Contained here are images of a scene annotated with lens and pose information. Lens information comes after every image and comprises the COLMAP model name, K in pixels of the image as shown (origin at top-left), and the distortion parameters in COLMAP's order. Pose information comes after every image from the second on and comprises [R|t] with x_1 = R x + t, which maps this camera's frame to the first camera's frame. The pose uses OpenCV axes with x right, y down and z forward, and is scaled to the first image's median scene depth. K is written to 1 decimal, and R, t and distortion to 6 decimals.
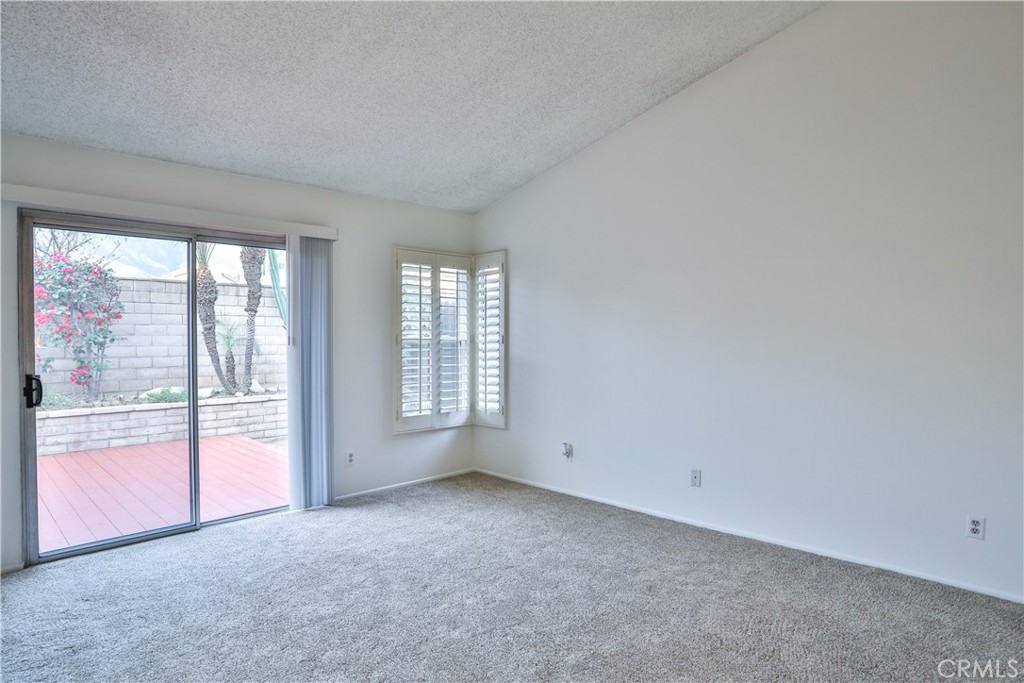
lens RADIAL K [[583.9, 0, 501.6], [0, 583.9, 337.6], [0, 0, 1]] dist [-0.065482, 0.027833]
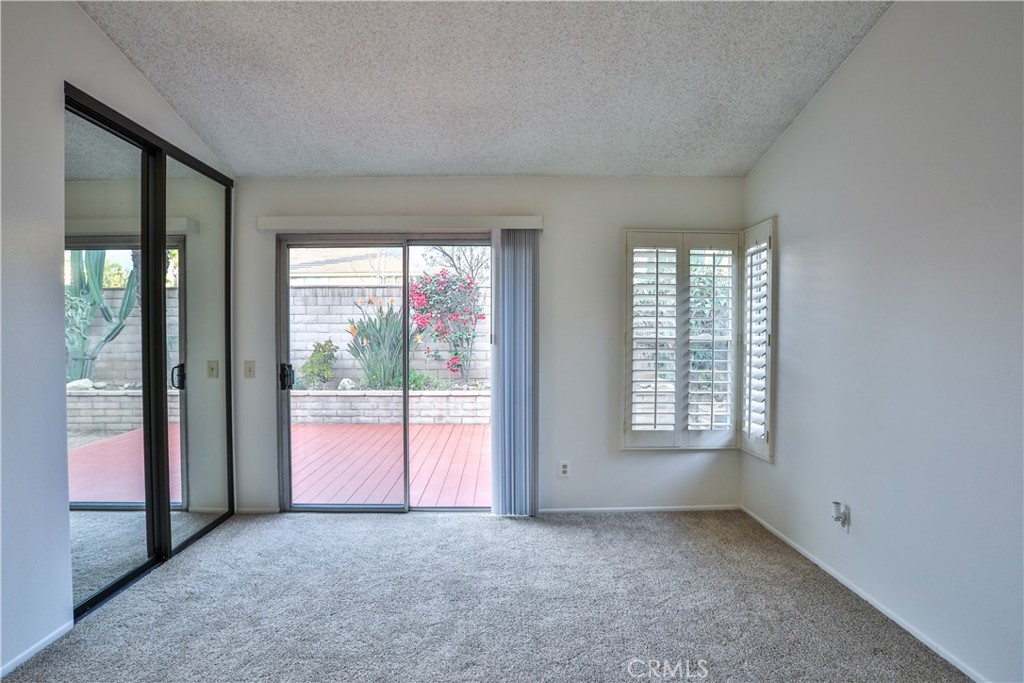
lens RADIAL K [[520.1, 0, 506.7], [0, 520.1, 338.3], [0, 0, 1]] dist [-0.060819, 0.010352]
pose [[0.726641, 0.008770, -0.686961, 0.242784], [-0.005829, 0.999961, 0.006600, -0.001230], [0.686993, -0.000791, 0.726664, 0.372224]]
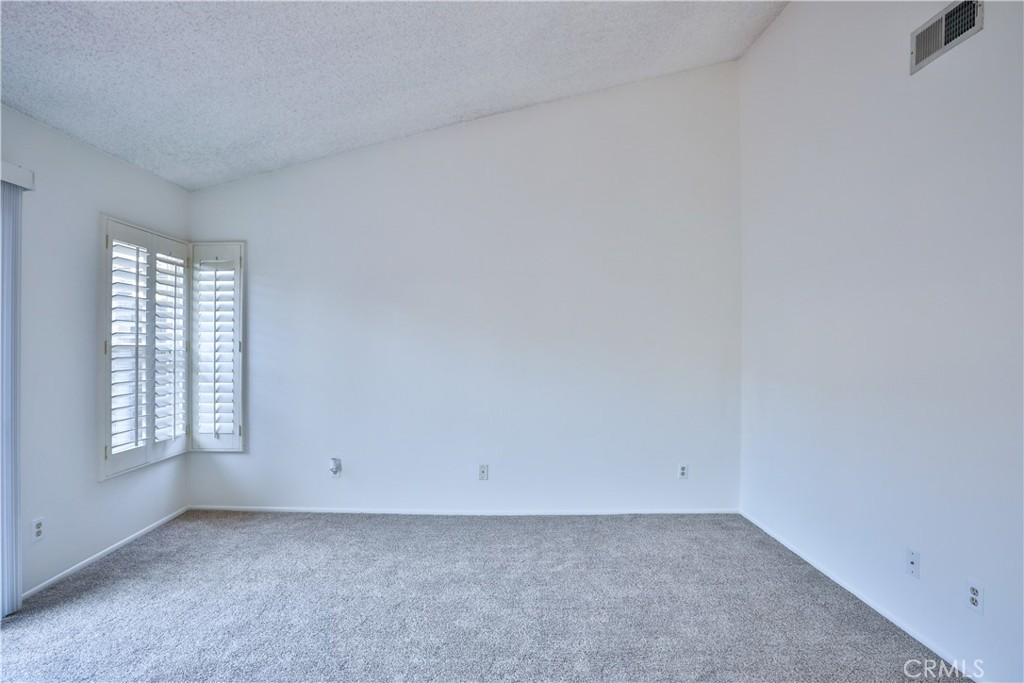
lens RADIAL K [[520.1, 0, 501.3], [0, 520.1, 340.1], [0, 0, 1]] dist [-0.060819, 0.010352]
pose [[0.689029, 0.011709, 0.724639, -0.329587], [-0.007000, 0.999930, -0.009501, -0.002636], [-0.724700, 0.001473, 0.689063, 0.255783]]
